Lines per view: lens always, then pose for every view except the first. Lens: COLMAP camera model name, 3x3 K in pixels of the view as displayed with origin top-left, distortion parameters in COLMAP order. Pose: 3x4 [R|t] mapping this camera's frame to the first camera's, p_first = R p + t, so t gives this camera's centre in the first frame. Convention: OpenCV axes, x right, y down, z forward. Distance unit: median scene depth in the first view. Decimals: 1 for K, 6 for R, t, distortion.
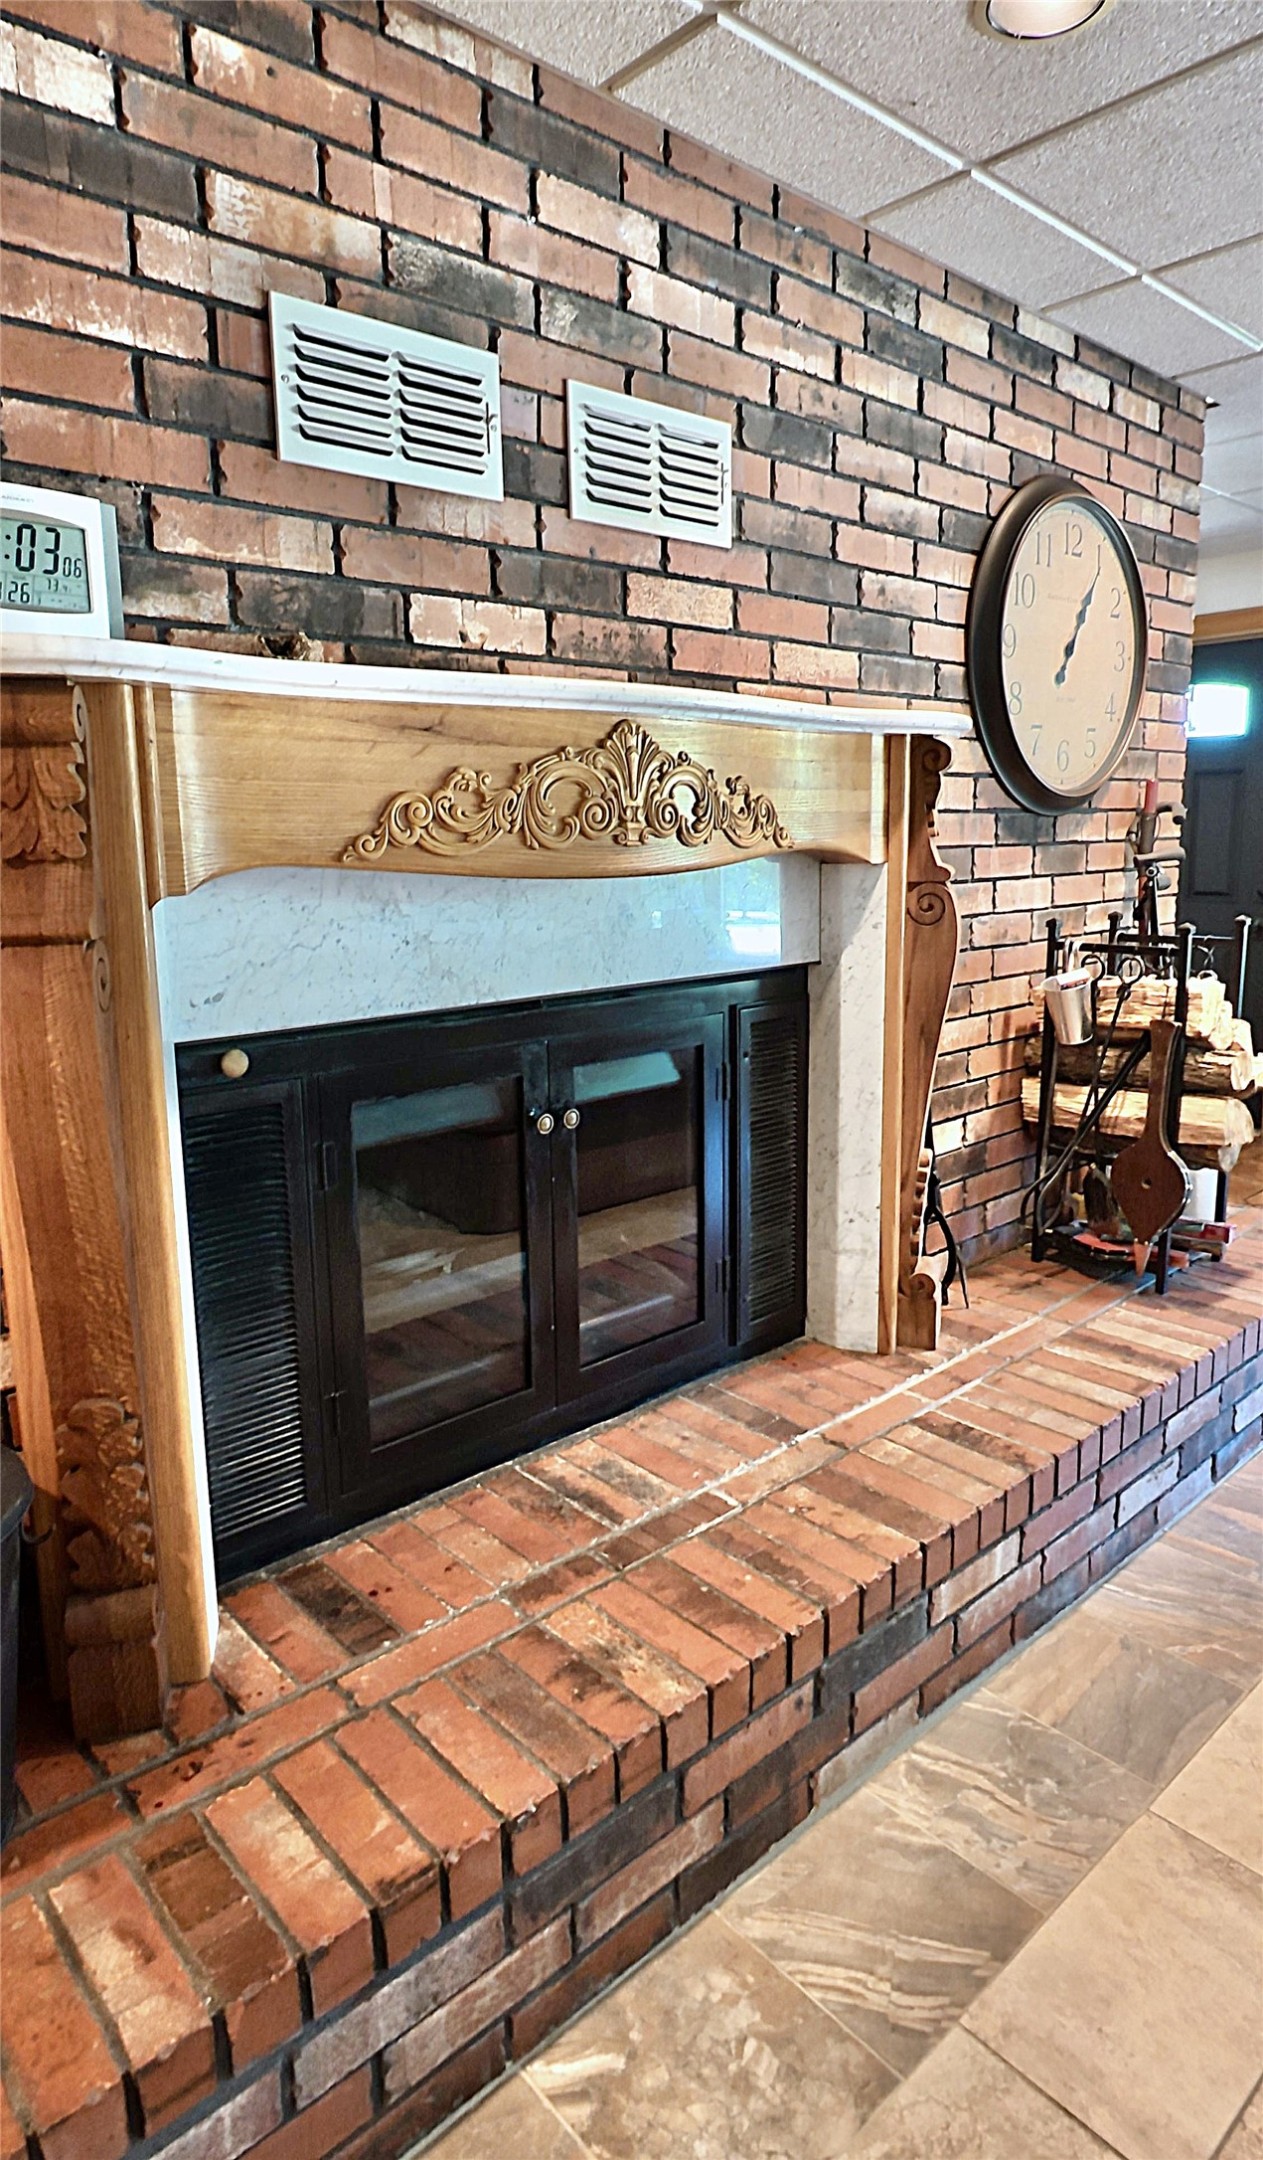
lens RADIAL K [[1228.7, 0, 624.2], [0, 1228.7, 1041.4], [0, 0, 1]] dist [-0.003966, 0.000588]
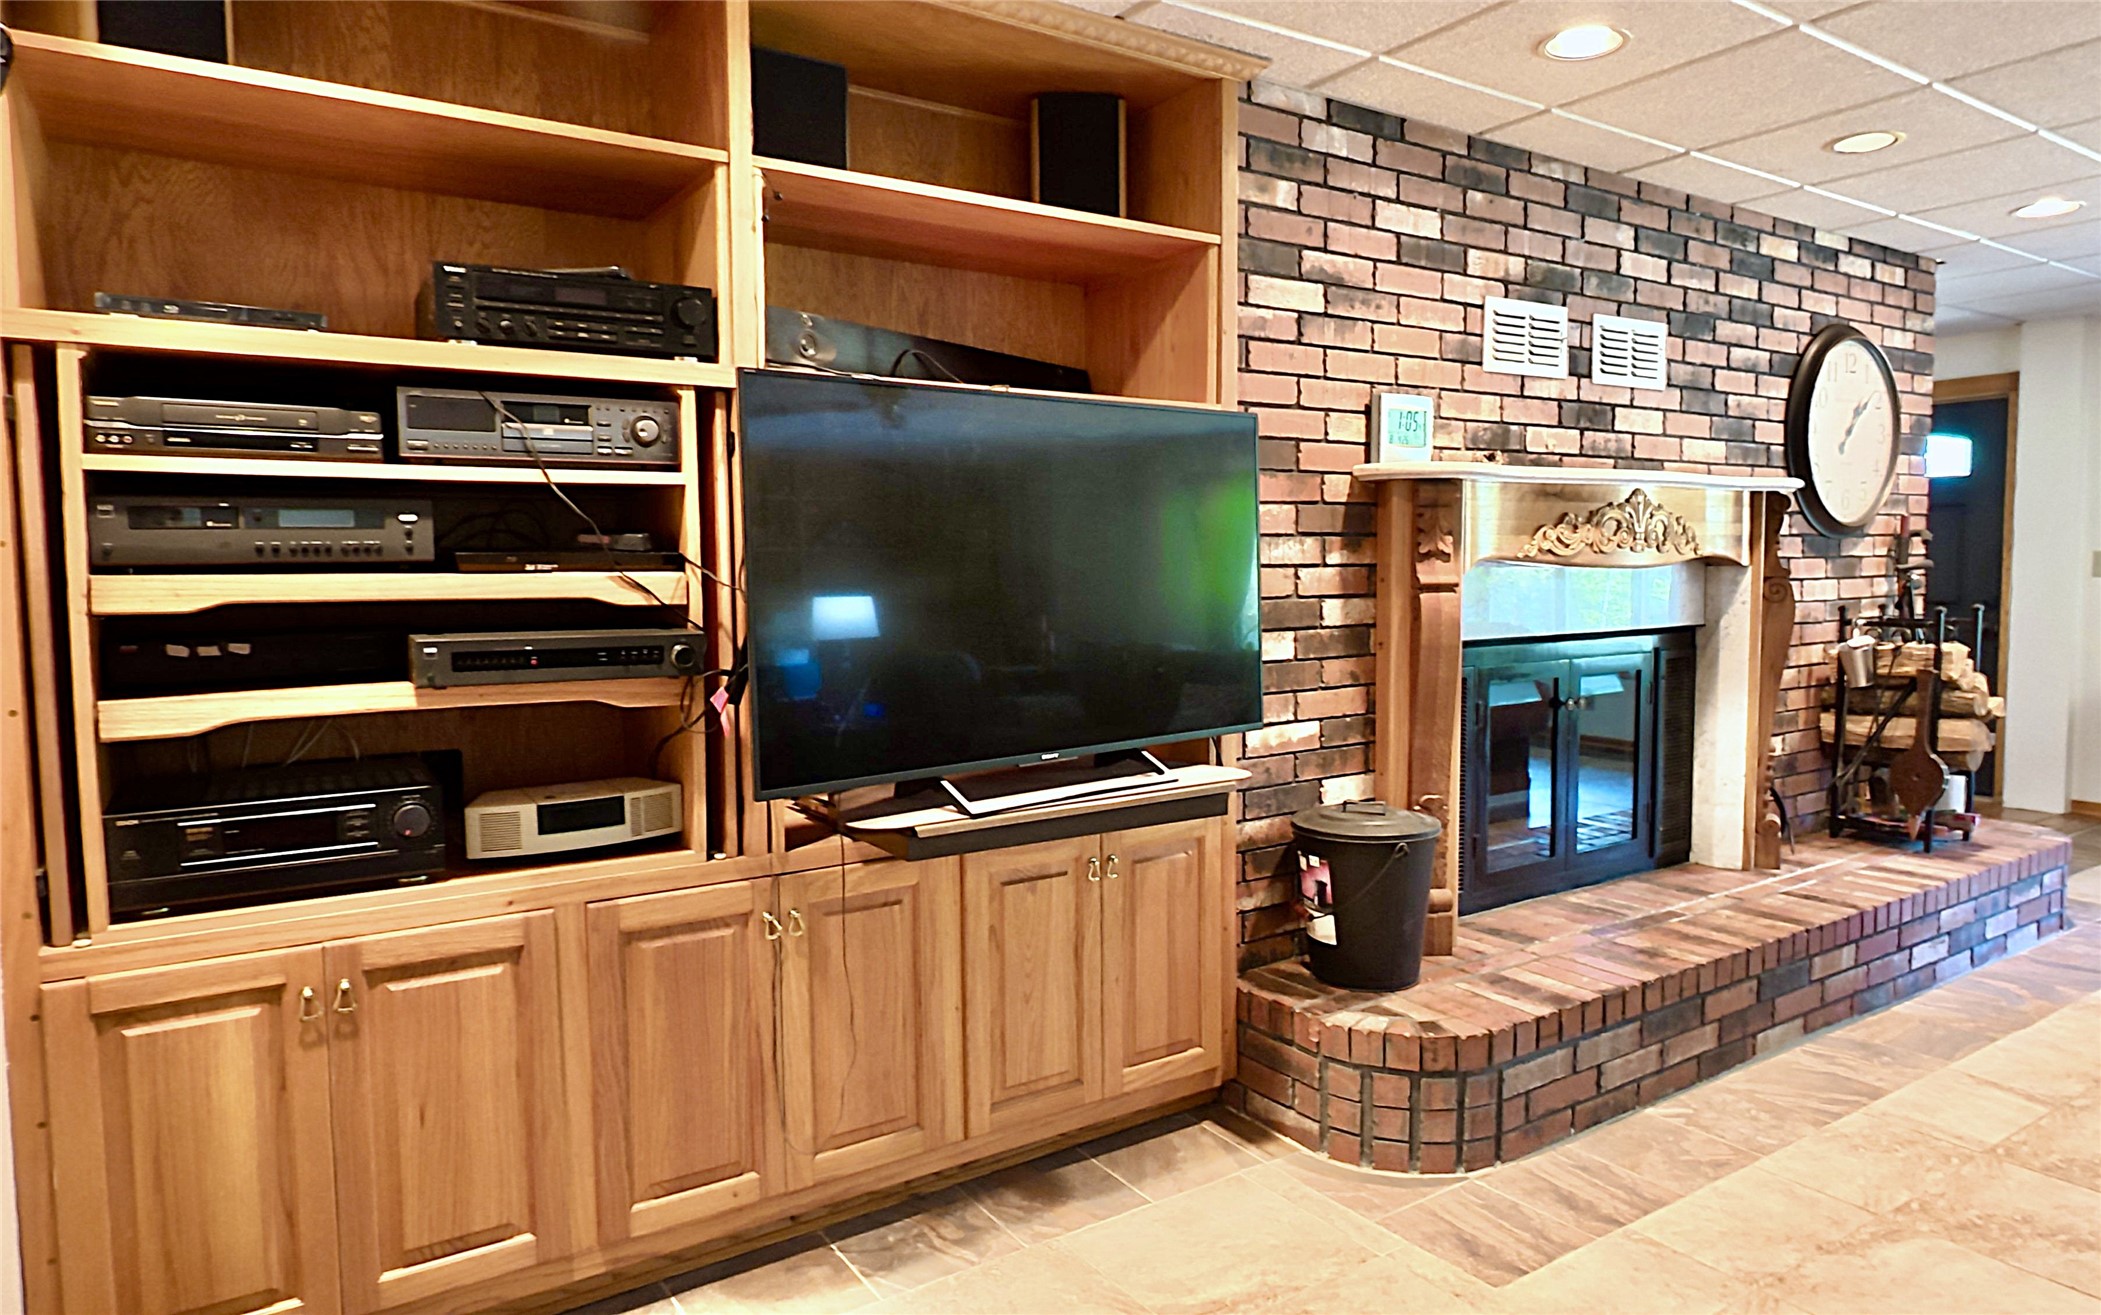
lens RADIAL K [[1317.9, 0, 1056.6], [0, 1317.9, 661.1], [0, 0, 1]] dist [0.001098, -0.006015]
pose [[0.990722, 0.013685, -0.135210, -0.548101], [-0.026169, 0.995508, -0.090987, 0.198486], [0.133358, 0.093681, 0.986630, -1.020064]]
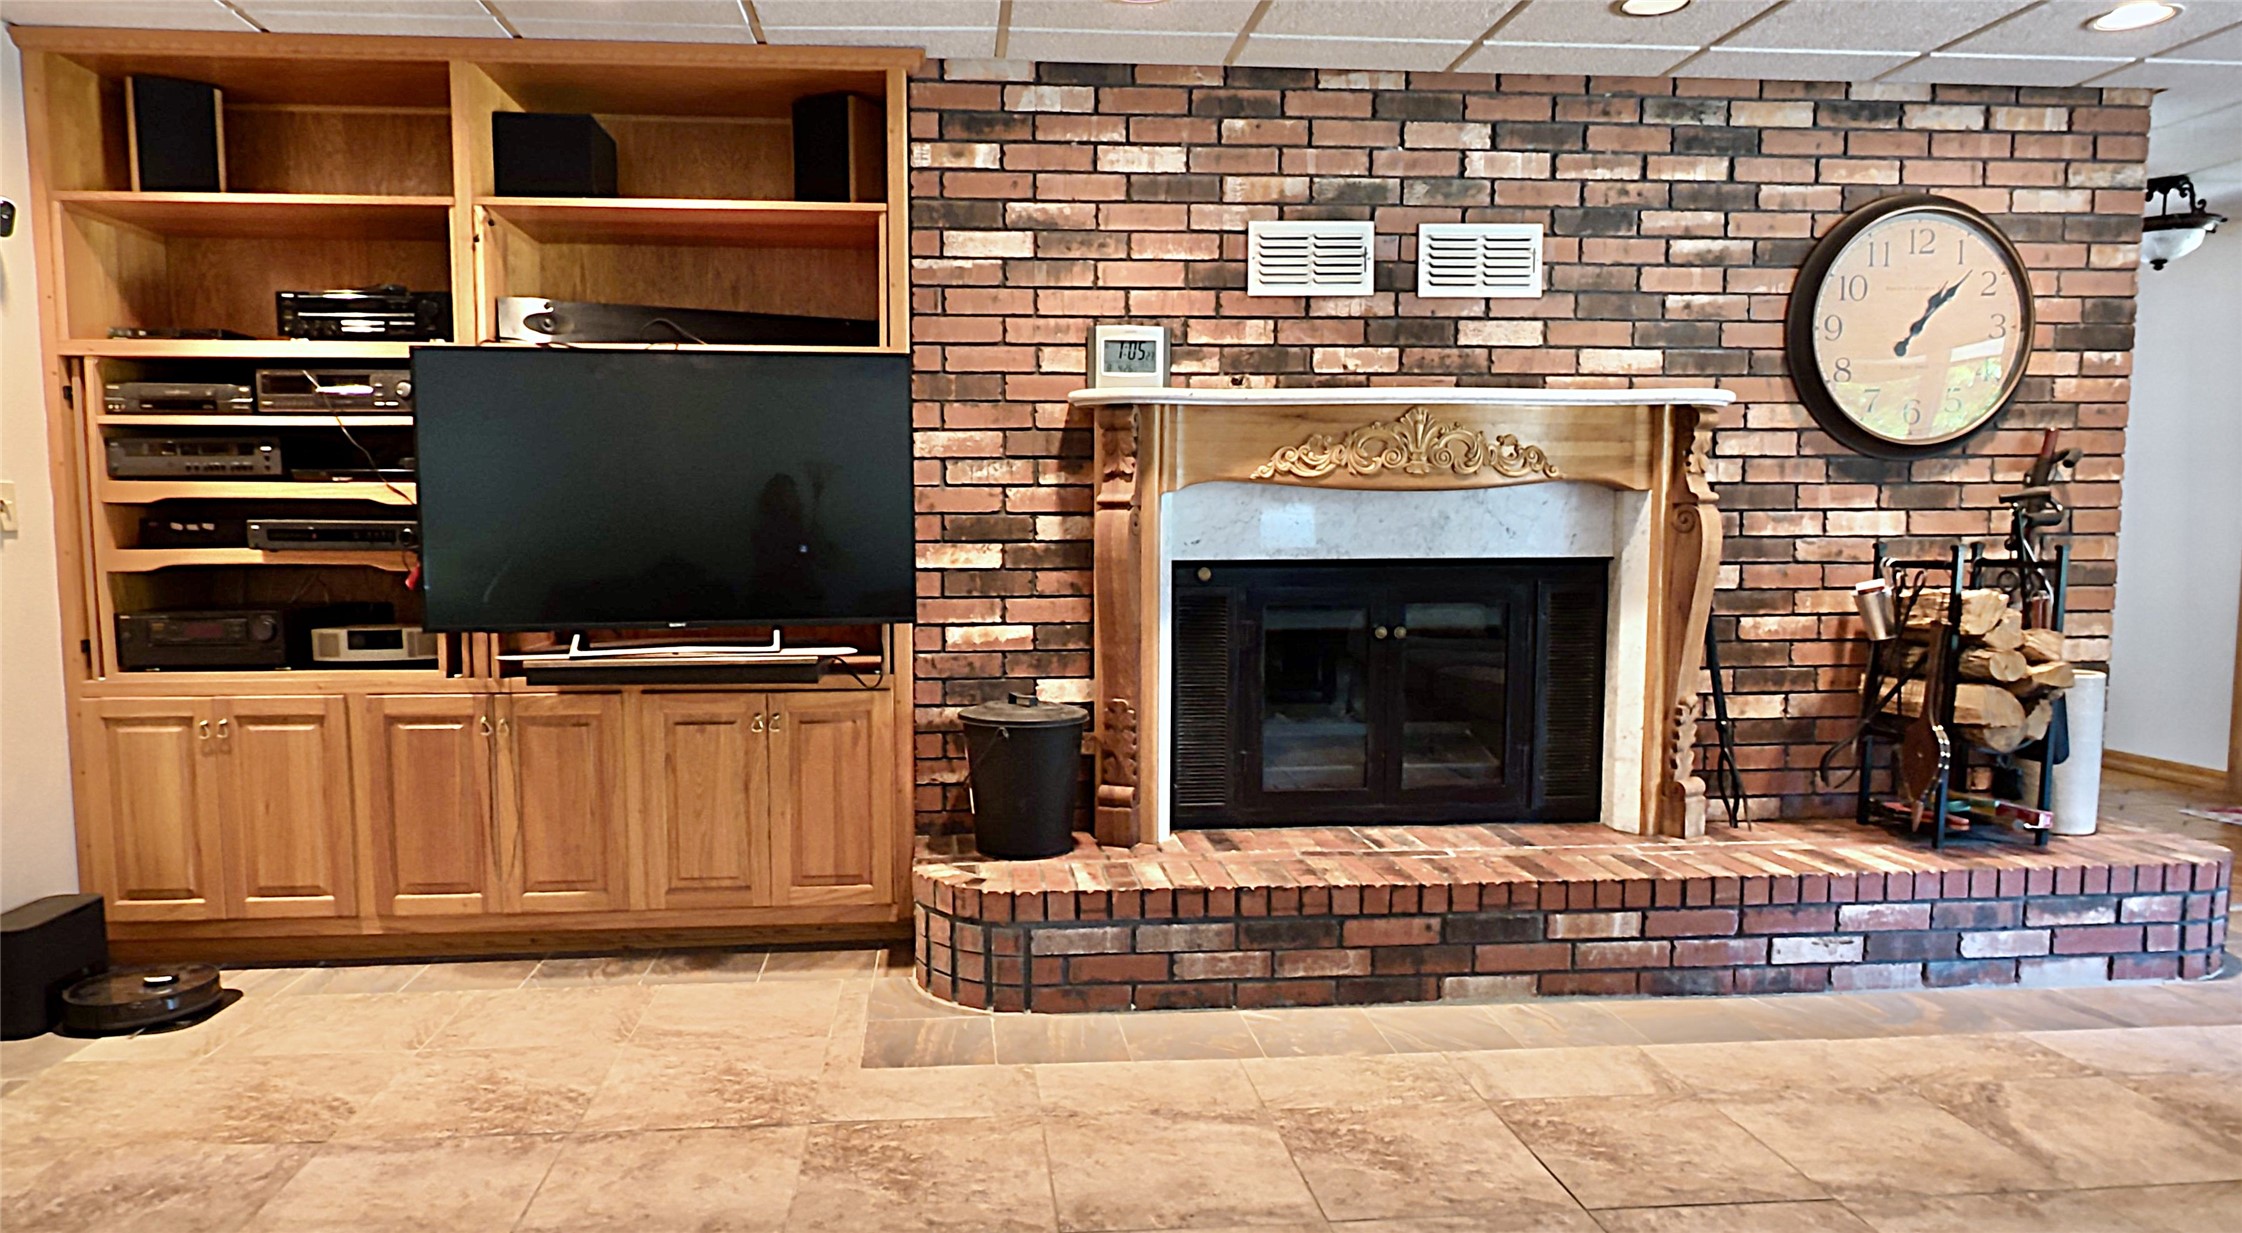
lens RADIAL K [[1411.9, 0, 1041.1], [0, 1411.9, 672.6], [0, 0, 1]] dist [0.003646, -0.008334]
pose [[0.784706, 0.077032, -0.615063, 0.795614], [-0.113669, 0.993305, -0.020617, 0.219604], [0.609357, 0.086092, 0.788208, -0.884845]]
